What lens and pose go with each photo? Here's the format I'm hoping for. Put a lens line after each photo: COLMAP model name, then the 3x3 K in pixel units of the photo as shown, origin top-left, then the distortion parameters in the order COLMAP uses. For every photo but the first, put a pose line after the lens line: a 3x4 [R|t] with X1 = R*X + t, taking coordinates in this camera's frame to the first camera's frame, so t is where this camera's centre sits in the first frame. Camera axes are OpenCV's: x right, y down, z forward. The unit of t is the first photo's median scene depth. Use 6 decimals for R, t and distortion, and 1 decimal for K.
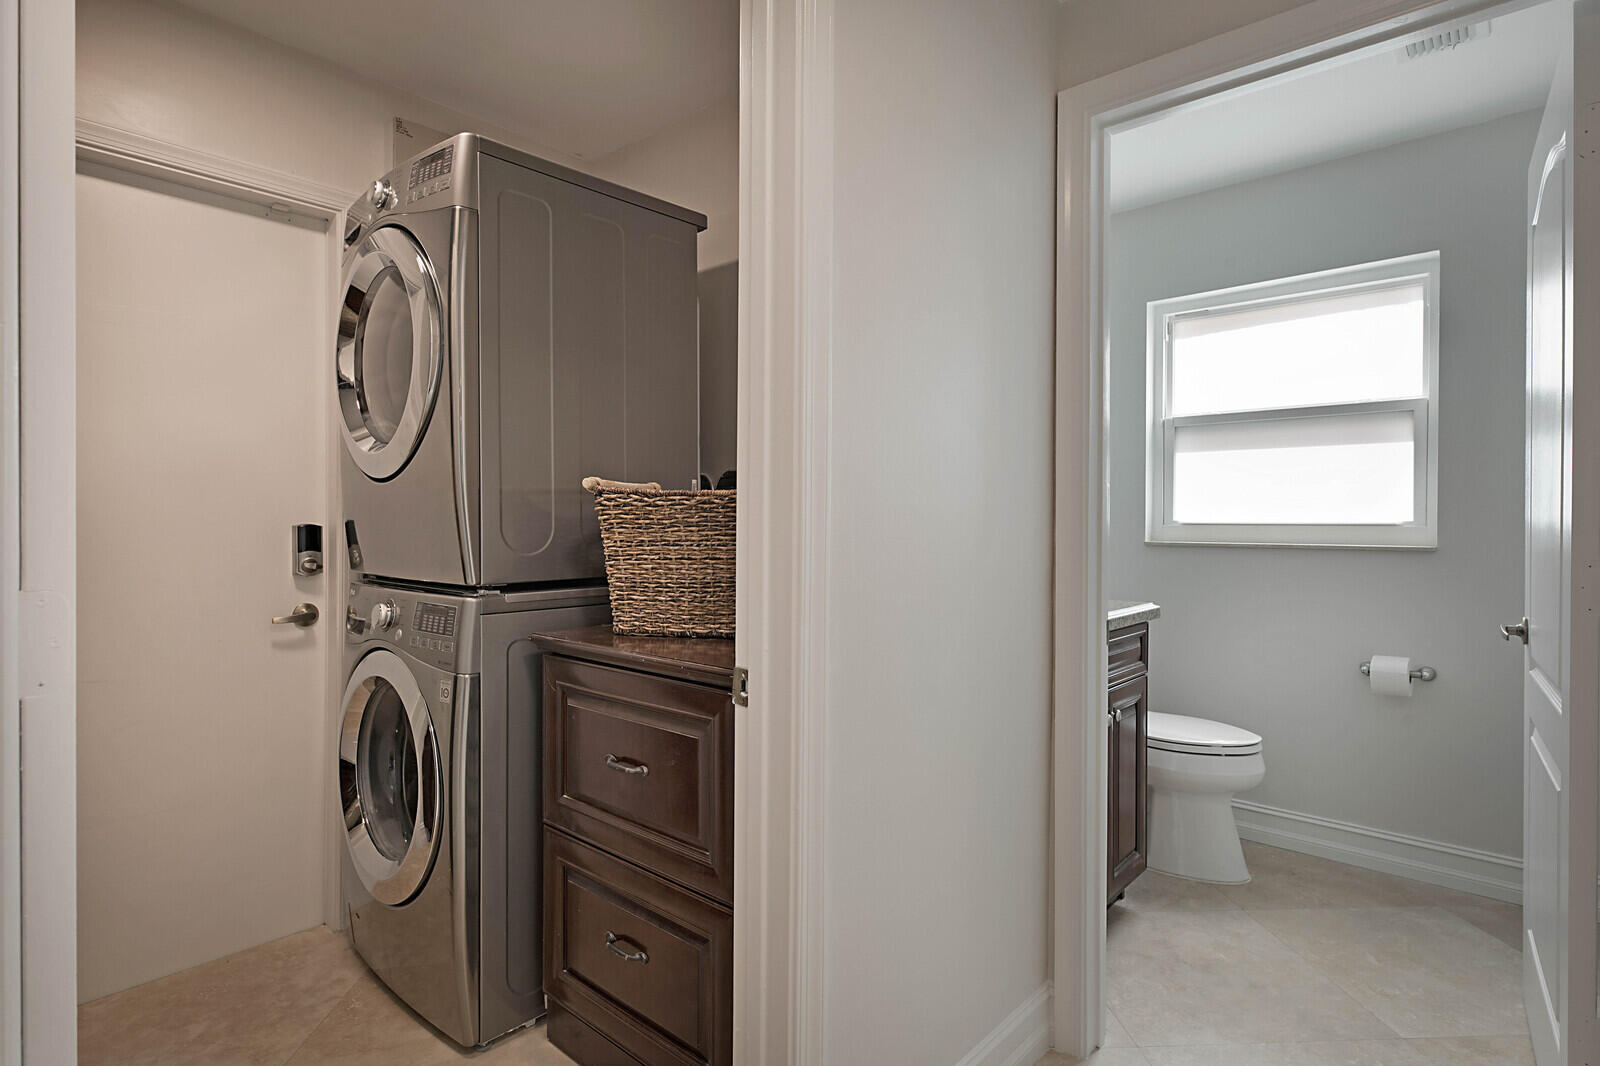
lens RADIAL K [[835.6, 0, 805.0], [0, 835.6, 533.1], [0, 0, 1]] dist [-0.000839, -0.000269]
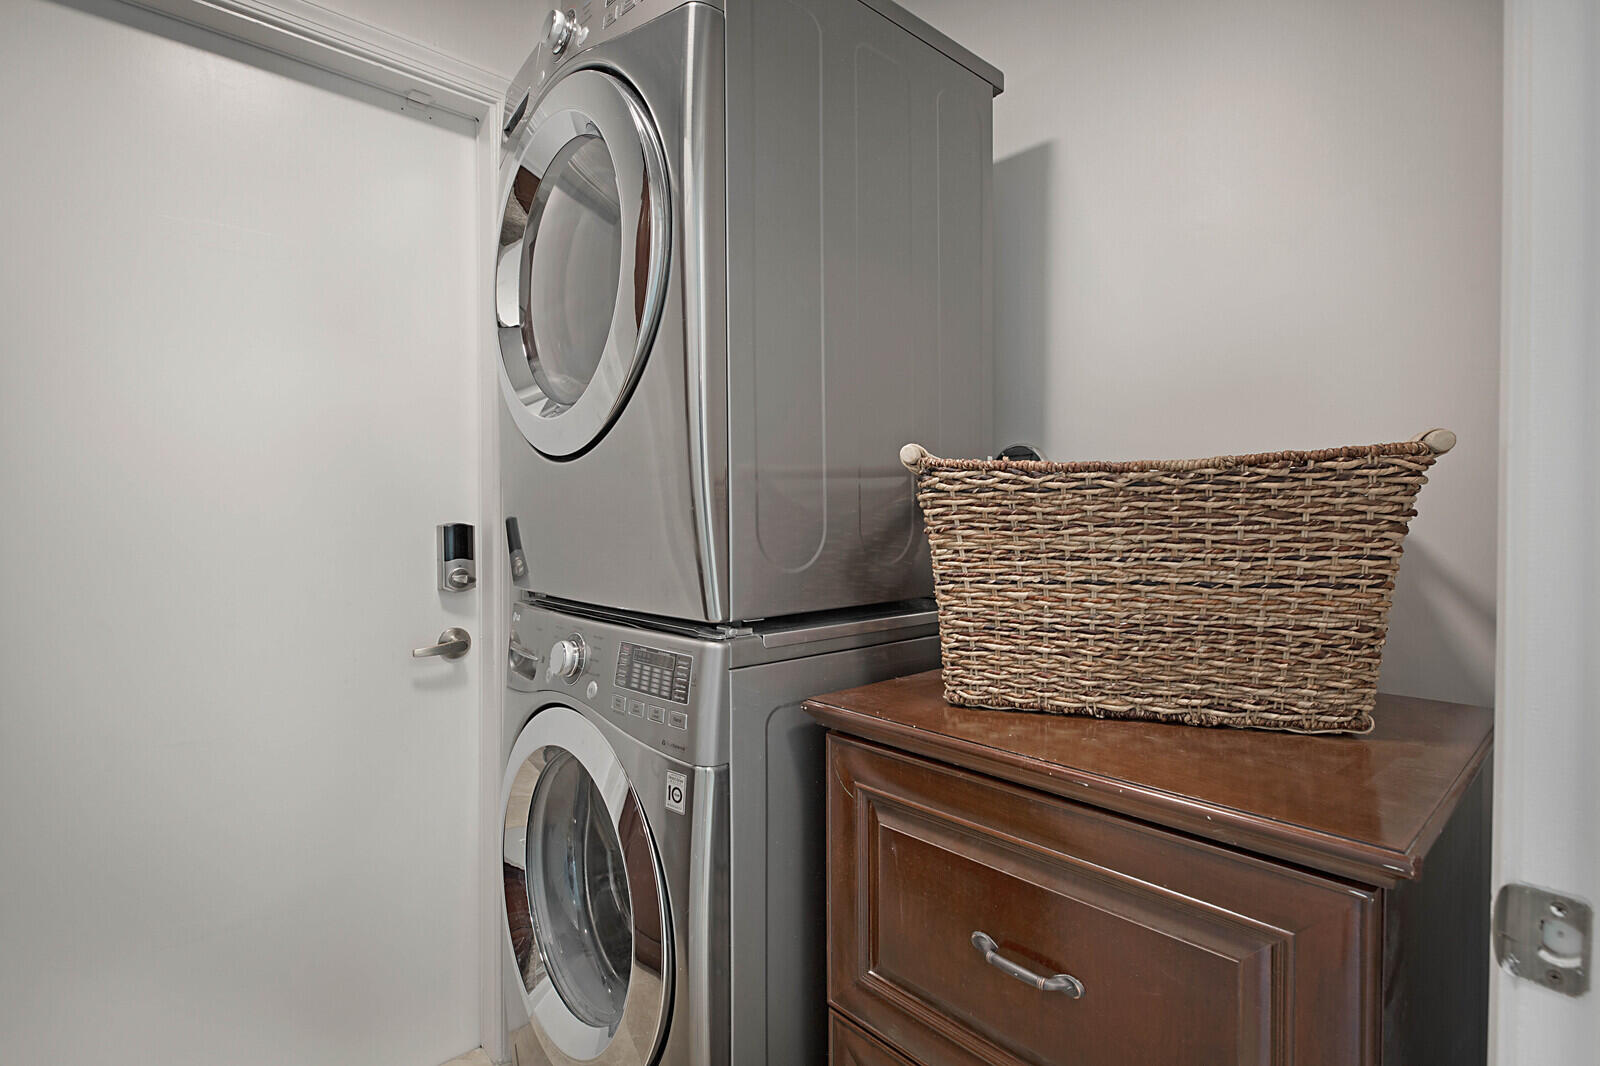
lens RADIAL K [[762.6, 0, 795.5], [0, 762.6, 533.1], [0, 0, 1]] dist [-0.001617, -0.001360]
pose [[0.994689, -0.003014, -0.102878, -0.277847], [0.003810, 0.999964, 0.007544, -0.007491], [0.102851, -0.007896, 0.994665, 0.437985]]
